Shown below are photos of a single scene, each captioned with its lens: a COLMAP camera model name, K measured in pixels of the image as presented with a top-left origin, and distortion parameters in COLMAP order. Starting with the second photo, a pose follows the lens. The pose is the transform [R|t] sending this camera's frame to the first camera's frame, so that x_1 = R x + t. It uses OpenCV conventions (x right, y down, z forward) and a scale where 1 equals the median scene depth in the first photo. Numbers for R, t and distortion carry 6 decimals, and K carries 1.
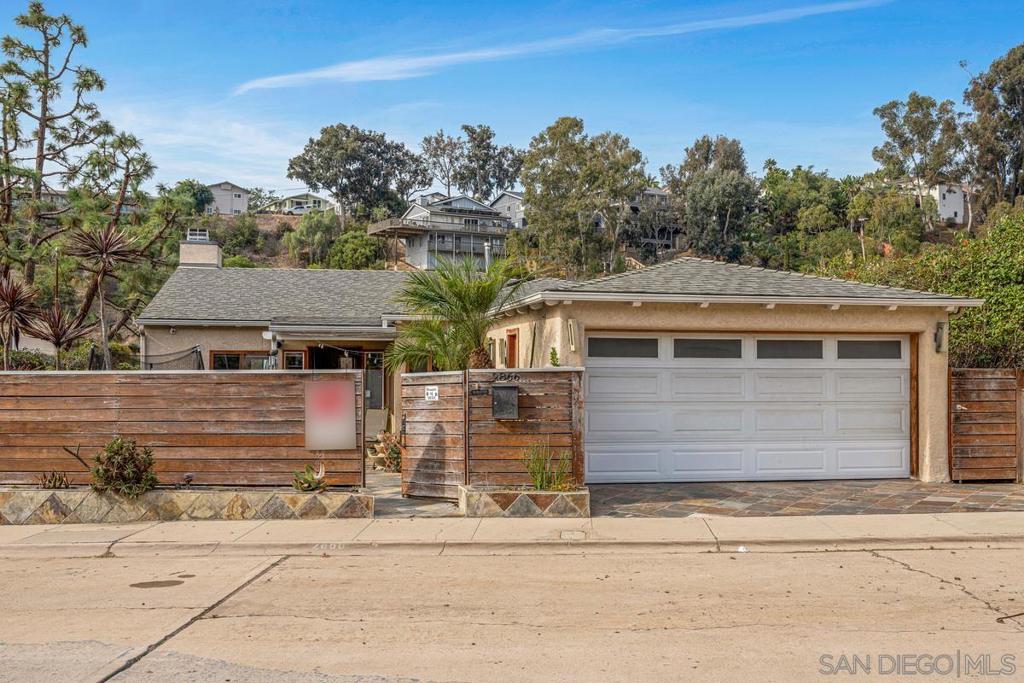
lens RADIAL K [[1022.9, 0, 512.0], [0, 1022.9, 341.5], [0, 0, 1]] dist [-0.000580, -0.002482]
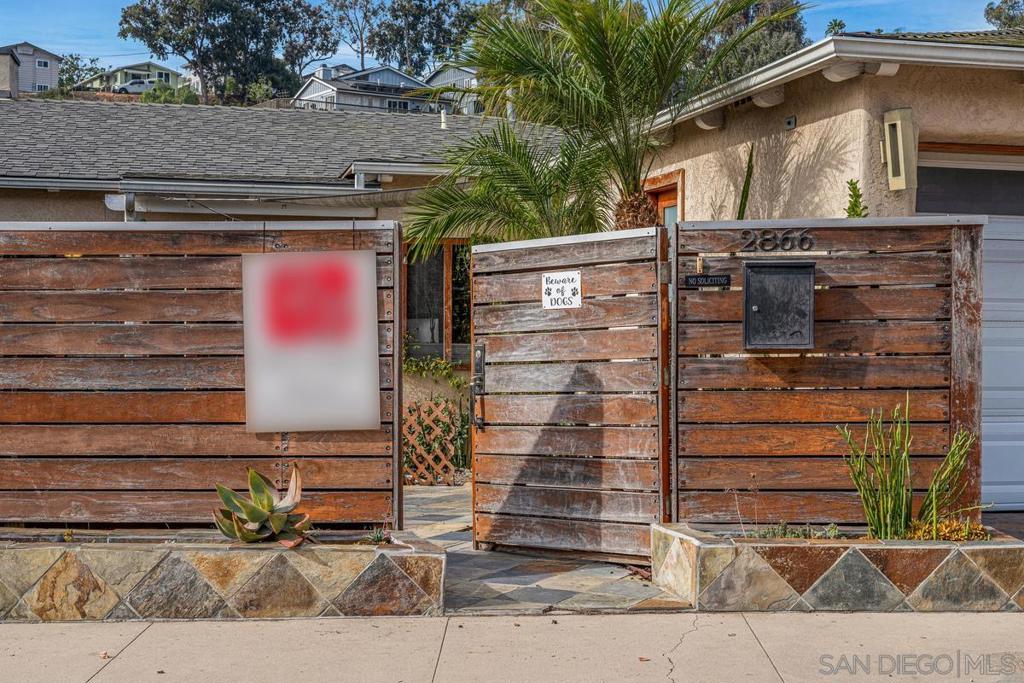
lens RADIAL K [[1406.8, 0, 512.3], [0, 1406.8, 362.5], [0, 0, 1]] dist [-0.000406, 0.023212]
pose [[0.998252, 0.002594, 0.059042, -0.129635], [-0.005365, 0.998889, 0.046819, 0.053421], [-0.058855, -0.047054, 0.997157, 0.458700]]
